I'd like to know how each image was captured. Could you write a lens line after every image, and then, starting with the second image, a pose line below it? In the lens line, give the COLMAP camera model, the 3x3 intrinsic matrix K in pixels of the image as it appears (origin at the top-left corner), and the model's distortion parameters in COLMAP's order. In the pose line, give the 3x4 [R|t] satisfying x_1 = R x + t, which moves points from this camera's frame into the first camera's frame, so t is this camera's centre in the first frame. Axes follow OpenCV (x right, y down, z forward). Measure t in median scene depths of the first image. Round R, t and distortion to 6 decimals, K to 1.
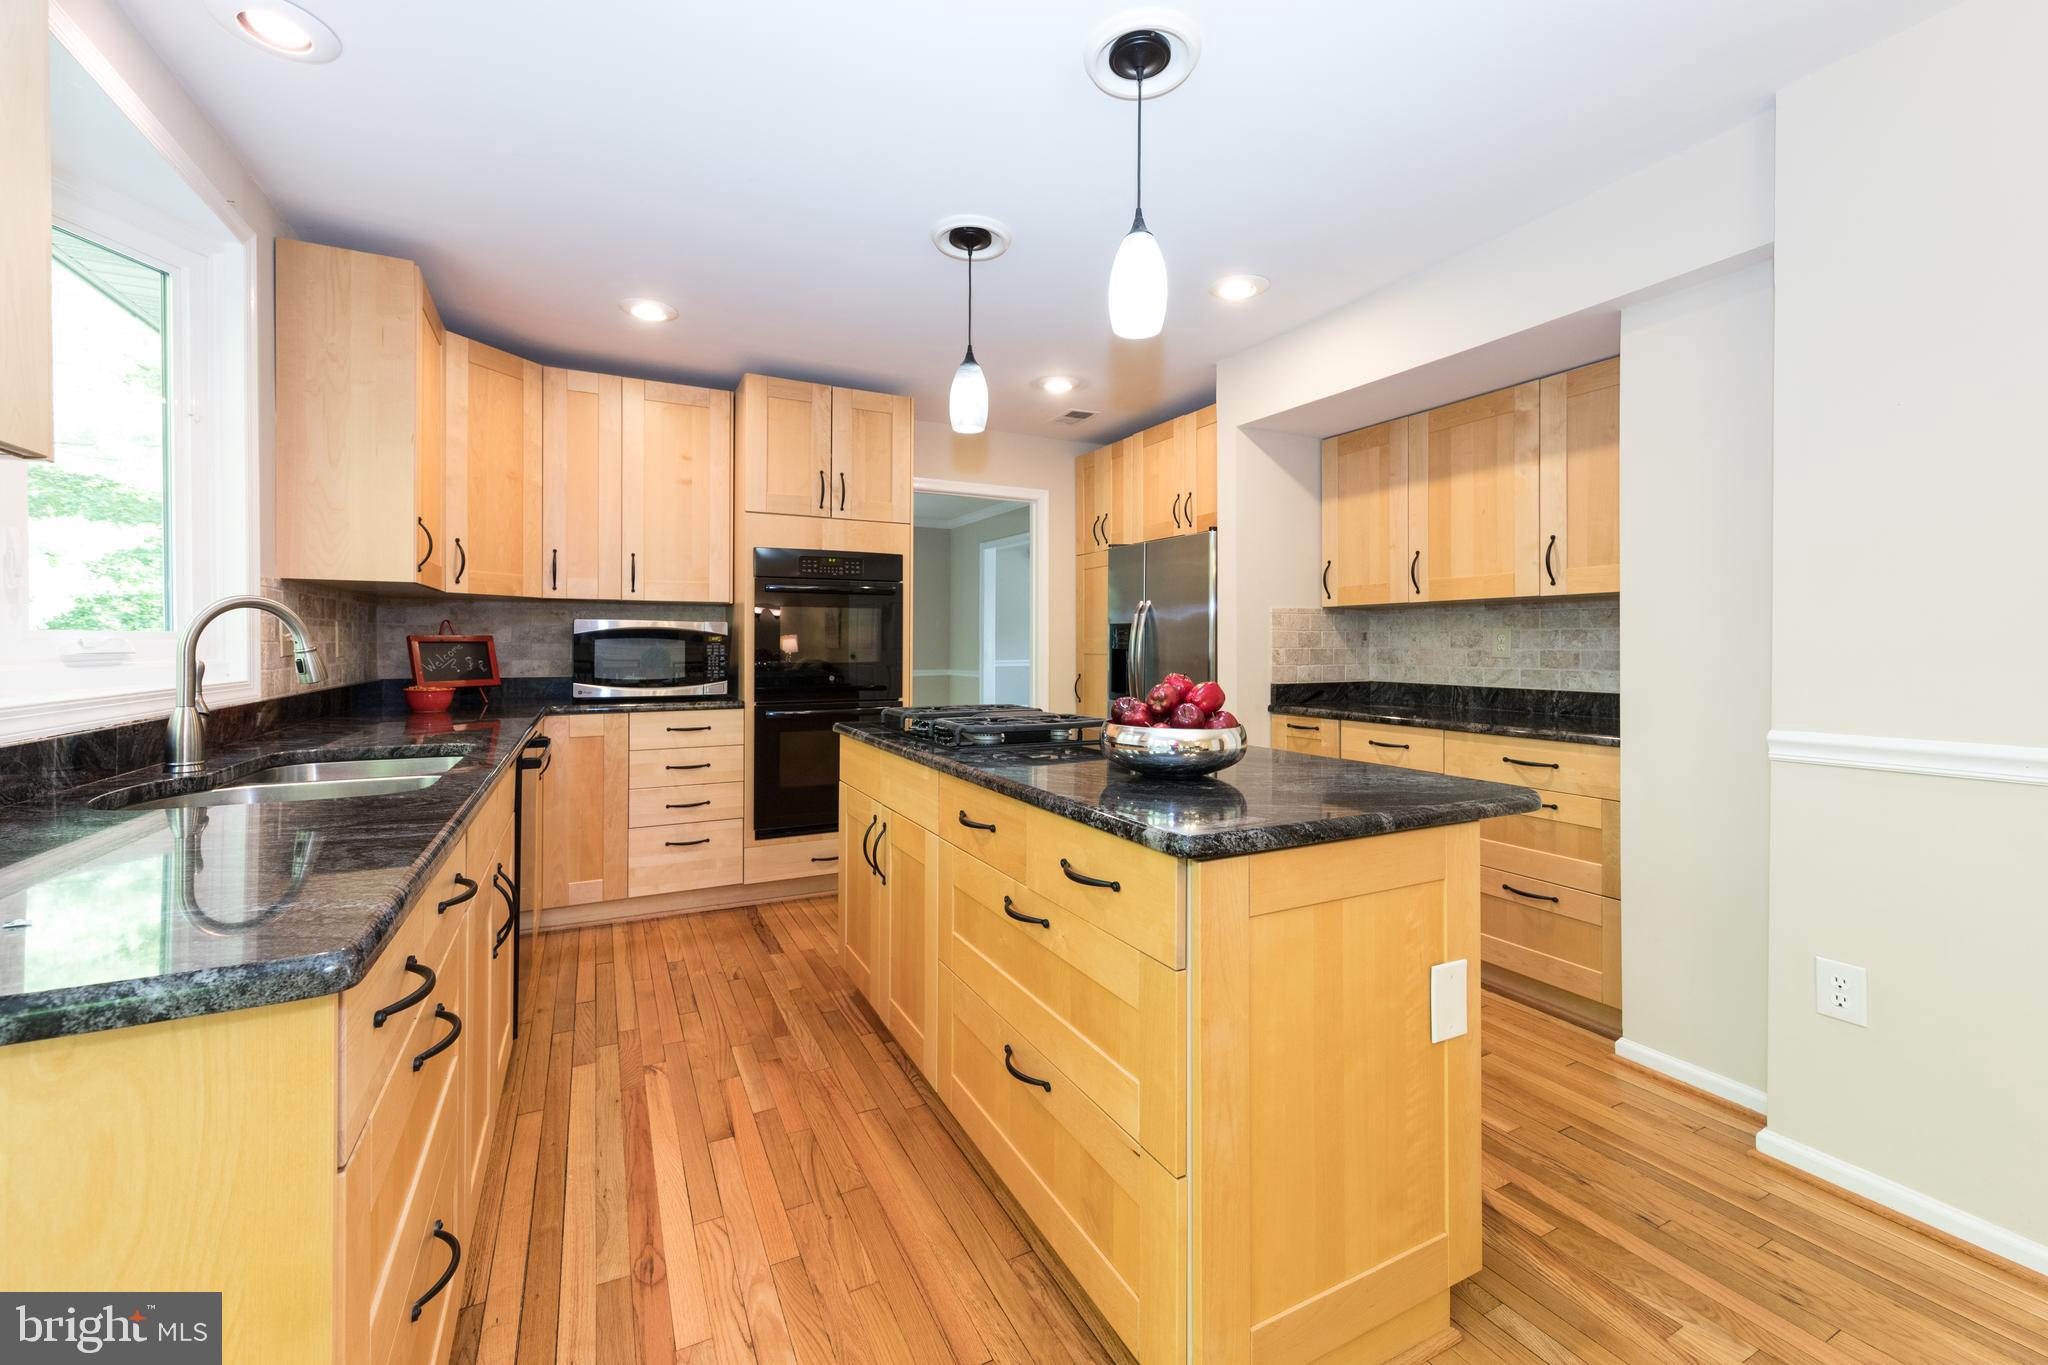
lens RADIAL K [[827.1, 0, 1016.7], [0, 827.1, 641.3], [0, 0, 1]] dist [0.000647, -0.000038]
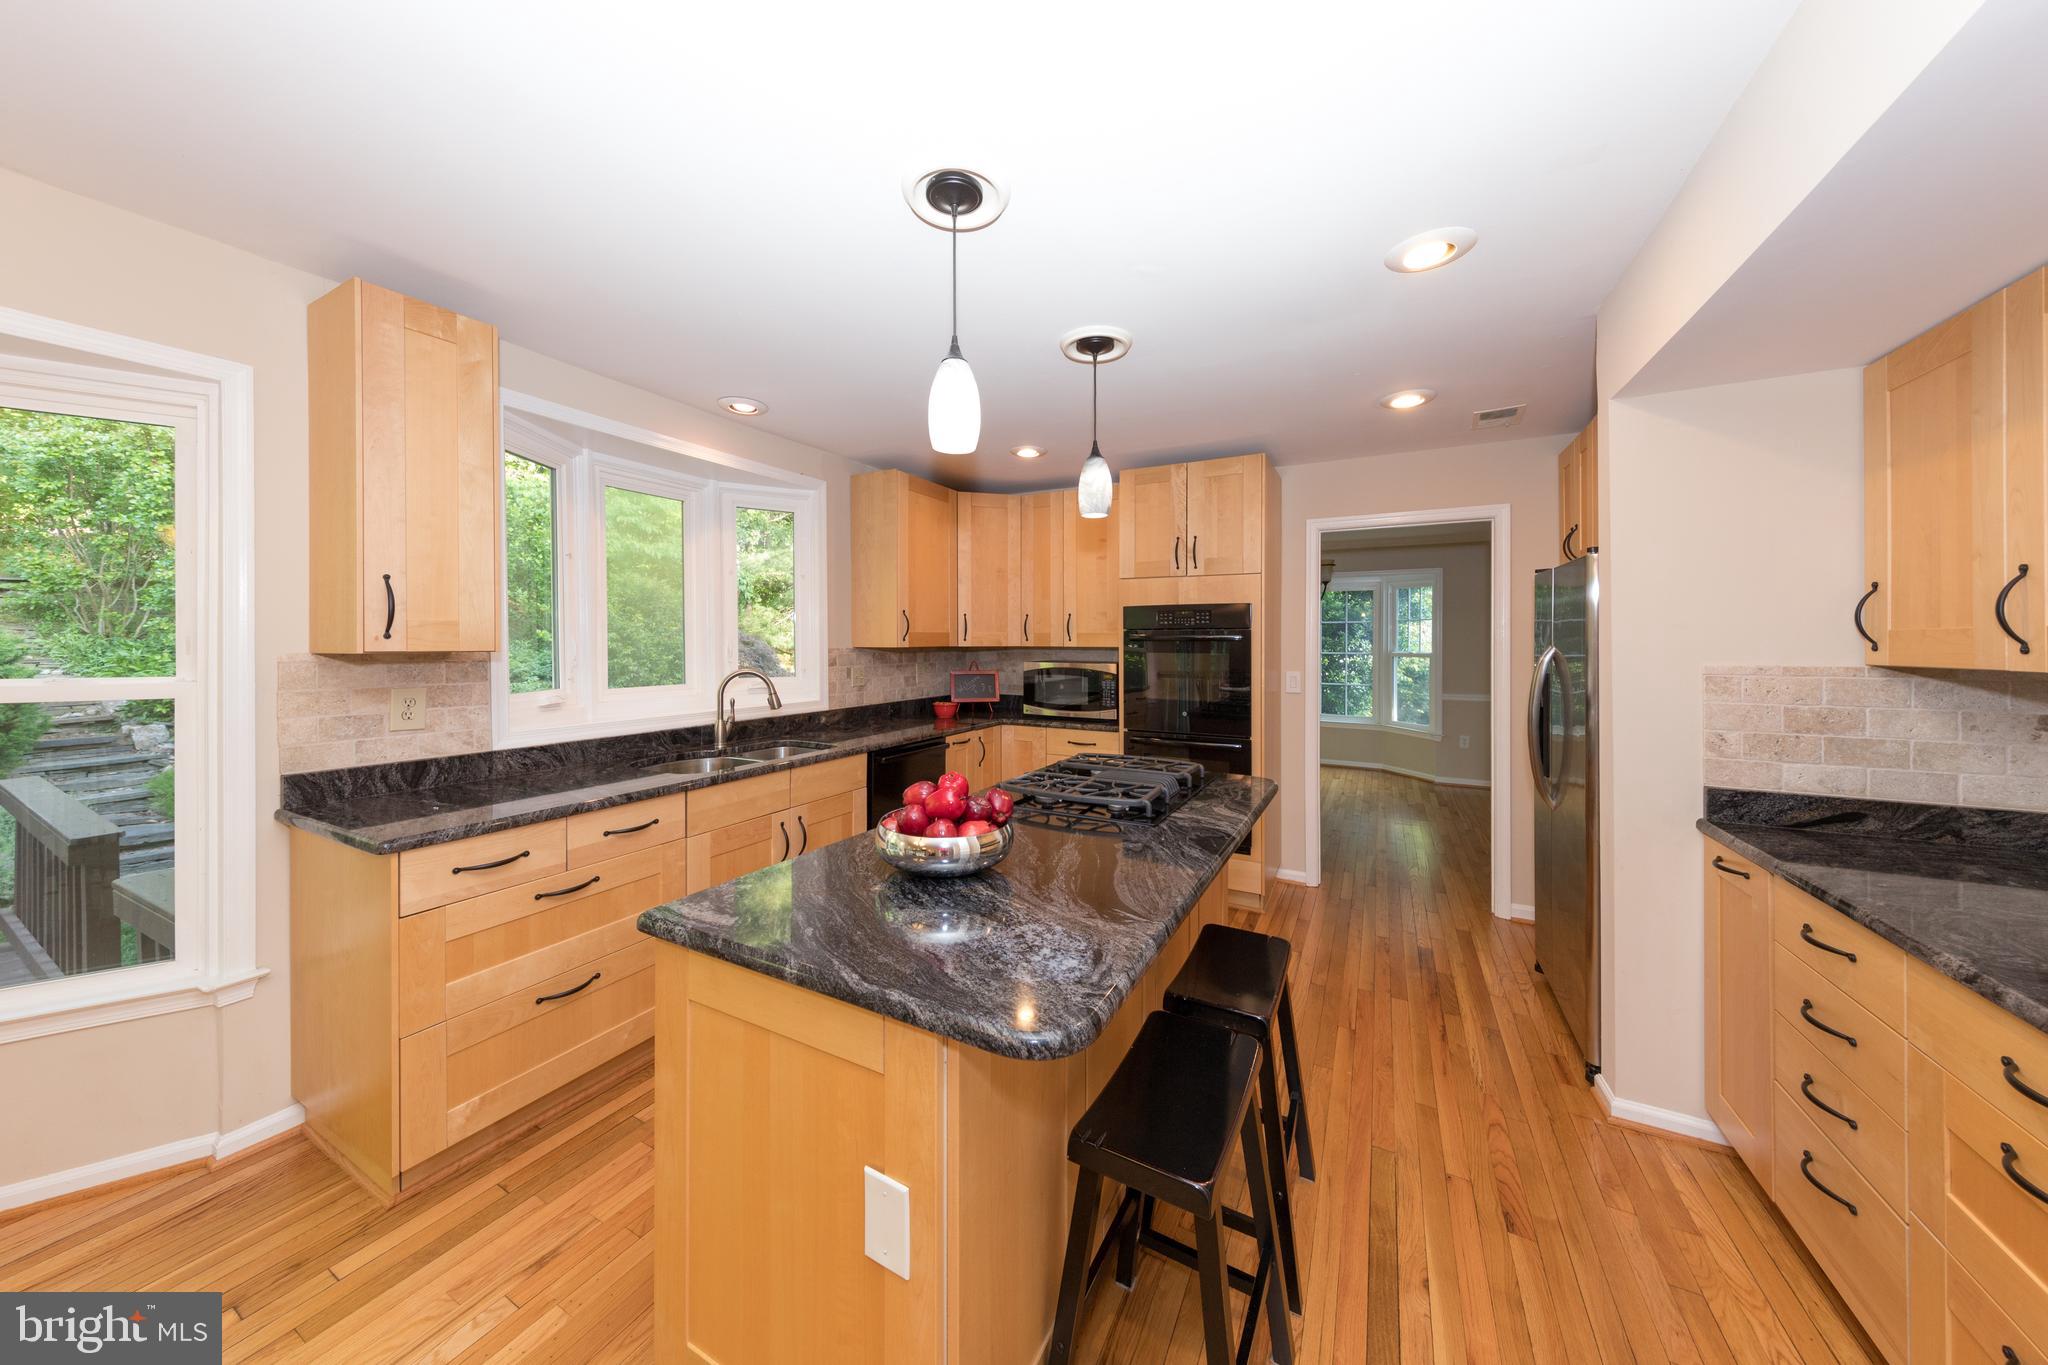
lens RADIAL K [[667.6, 0, 1002.2], [0, 667.6, 643.0], [0, 0, 1]] dist [0.000283, 0.000025]
pose [[0.558088, 0.000632, -0.829781, 0.458049], [0.002268, 0.999995, 0.002287, -0.063702], [0.829779, -0.003159, 0.558084, 0.286859]]
